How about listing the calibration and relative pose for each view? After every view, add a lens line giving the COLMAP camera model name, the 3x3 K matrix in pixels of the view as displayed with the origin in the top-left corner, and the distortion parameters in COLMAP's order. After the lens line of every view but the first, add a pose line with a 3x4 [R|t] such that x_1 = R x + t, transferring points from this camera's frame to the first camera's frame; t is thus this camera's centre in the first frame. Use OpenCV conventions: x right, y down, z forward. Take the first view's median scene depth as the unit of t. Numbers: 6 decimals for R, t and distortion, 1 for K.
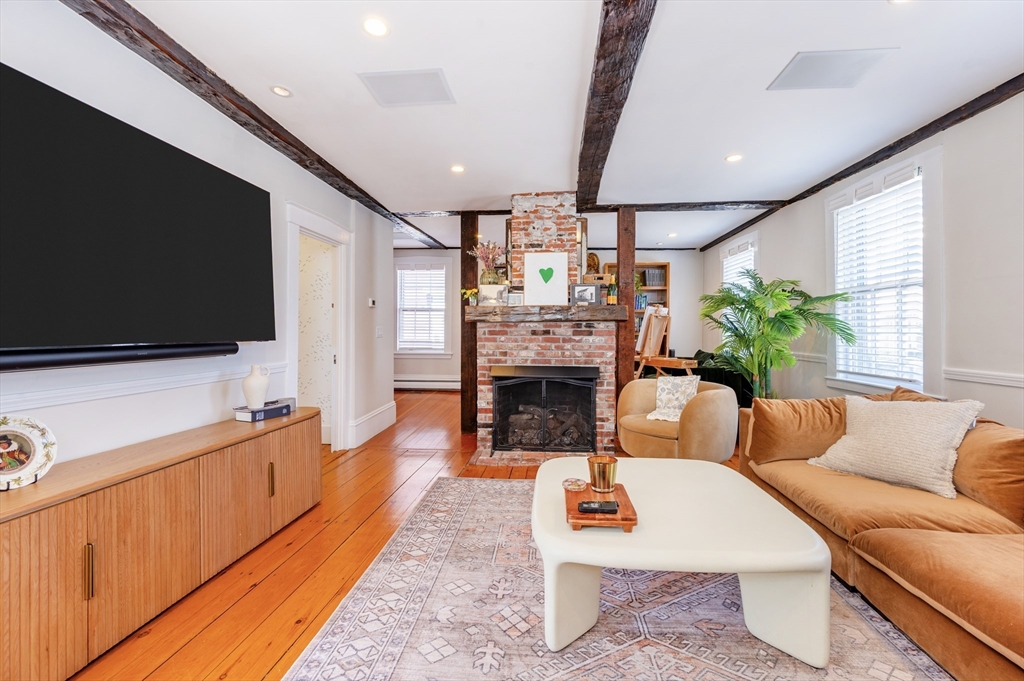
lens RADIAL K [[404.0, 0, 516.5], [0, 404.0, 333.3], [0, 0, 1]] dist [-0.000608, 0.000133]
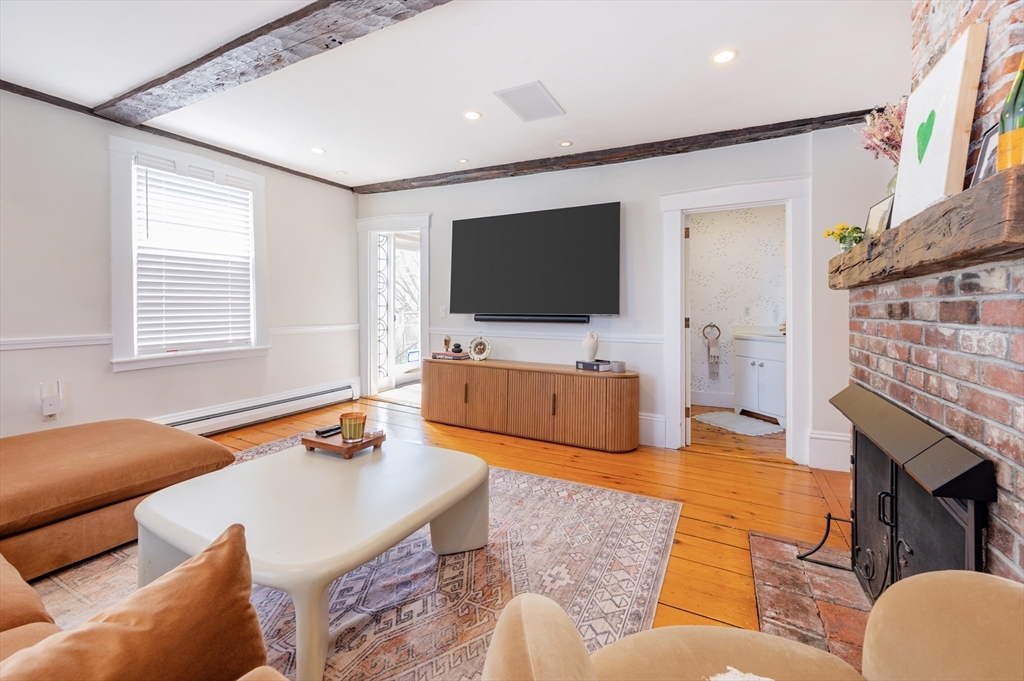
lens RADIAL K [[422.1, 0, 542.4], [0, 422.1, 308.4], [0, 0, 1]] dist [0.000230, 0.000021]
pose [[-0.336846, -0.001503, -0.941559, 0.514400], [-0.007202, 0.999974, 0.000980, -0.001910], [0.941532, 0.007112, -0.336847, 0.837011]]
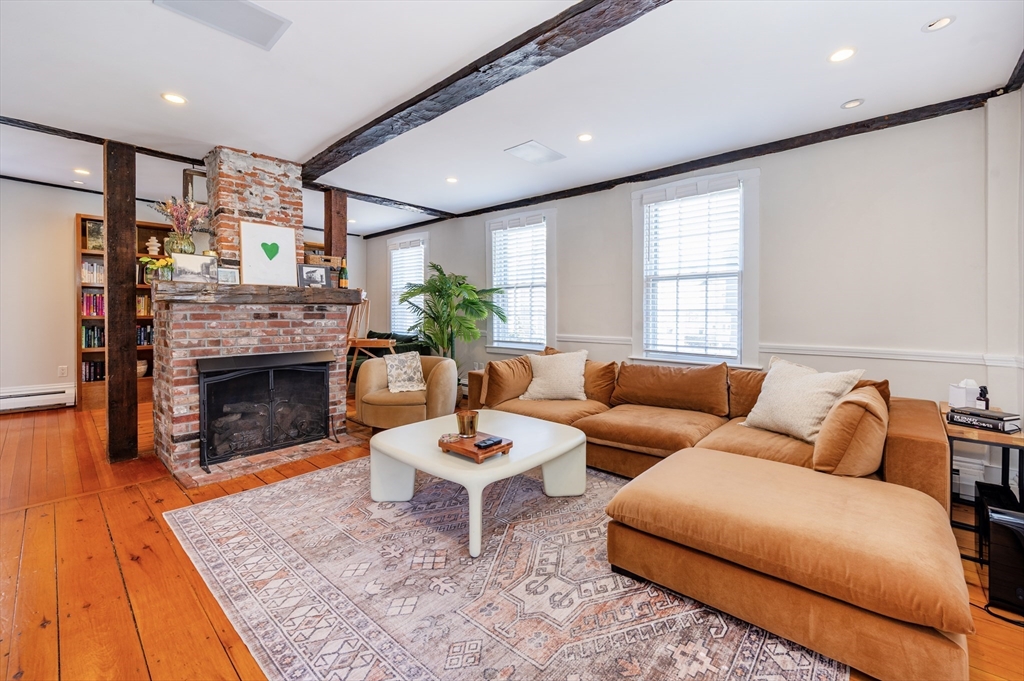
lens RADIAL K [[416.8, 0, 513.3], [0, 416.8, 318.1], [0, 0, 1]] dist [0.000617, 0.000439]
pose [[0.609258, -0.010436, 0.792903, -0.331395], [0.005192, 0.999944, 0.009172, -0.003164], [-0.792955, -0.001472, 0.609279, 0.026018]]
